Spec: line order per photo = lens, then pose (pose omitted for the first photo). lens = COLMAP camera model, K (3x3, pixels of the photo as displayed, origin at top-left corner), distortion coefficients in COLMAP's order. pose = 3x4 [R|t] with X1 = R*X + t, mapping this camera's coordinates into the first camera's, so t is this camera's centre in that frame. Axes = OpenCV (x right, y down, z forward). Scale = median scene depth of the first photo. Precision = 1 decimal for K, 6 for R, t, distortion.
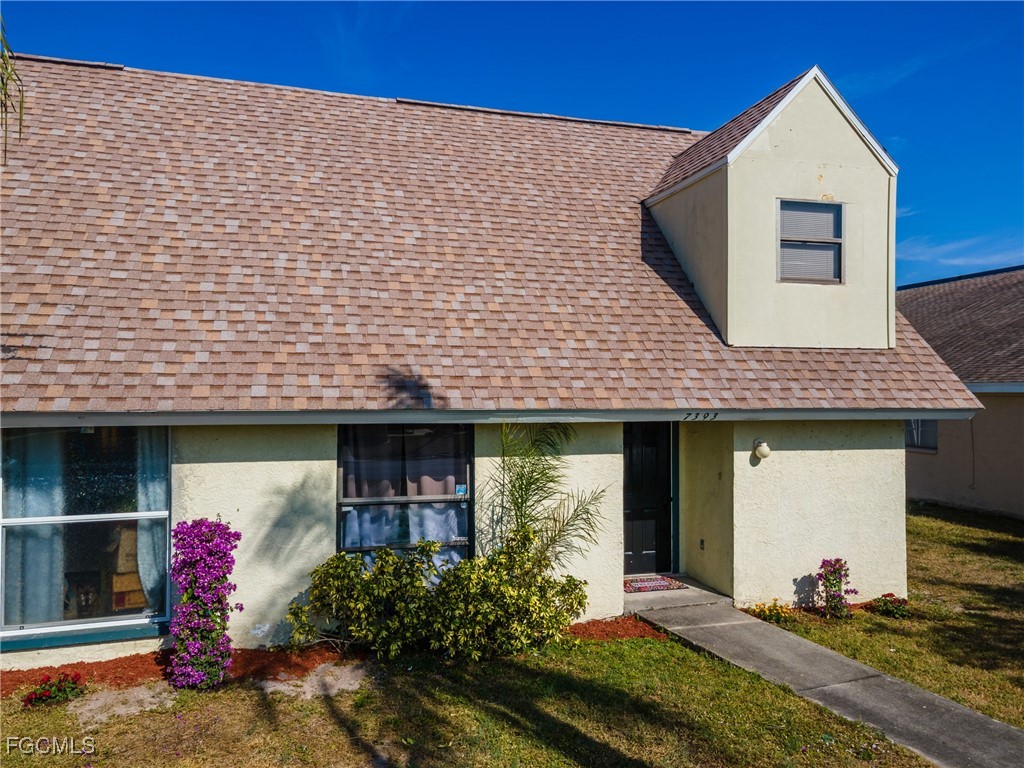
lens RADIAL K [[749.1, 0, 510.1], [0, 749.1, 387.2], [0, 0, 1]] dist [0.037053, 0.015857]
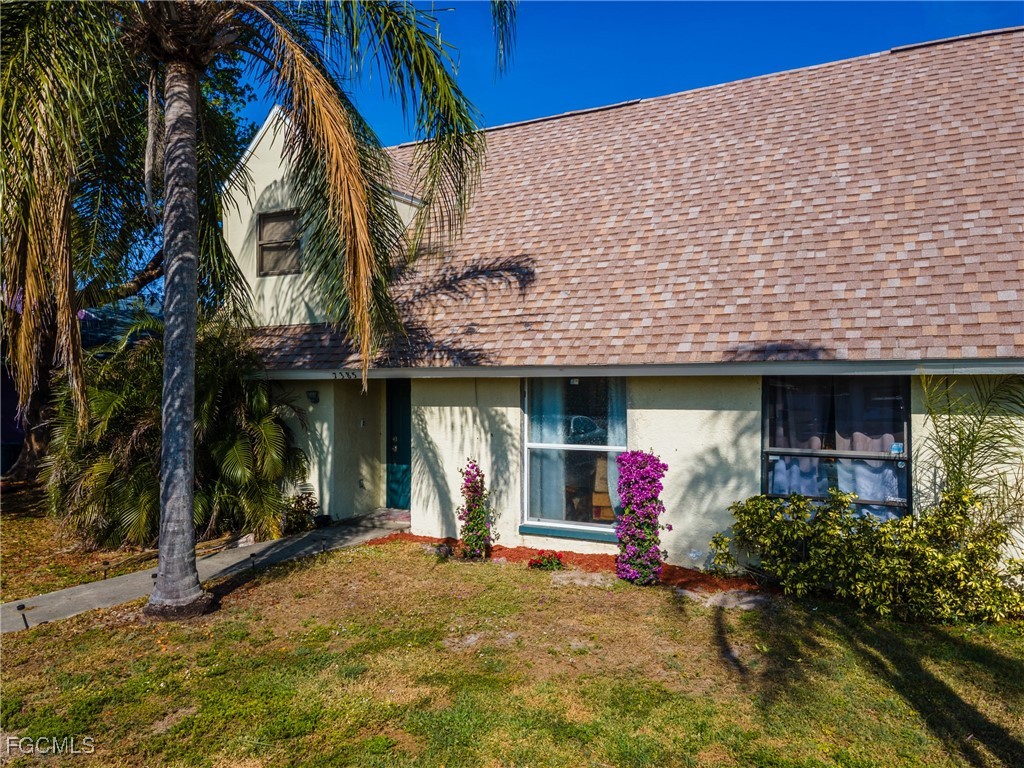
lens RADIAL K [[749.1, 0, 507.4], [0, 749.1, 388.6], [0, 0, 1]] dist [0.037053, 0.015857]
pose [[0.720928, -0.001756, -0.693008, 0.232968], [0.003121, 0.999995, 0.000713, 0.056481], [0.693003, -0.002677, 0.720930, -0.032967]]
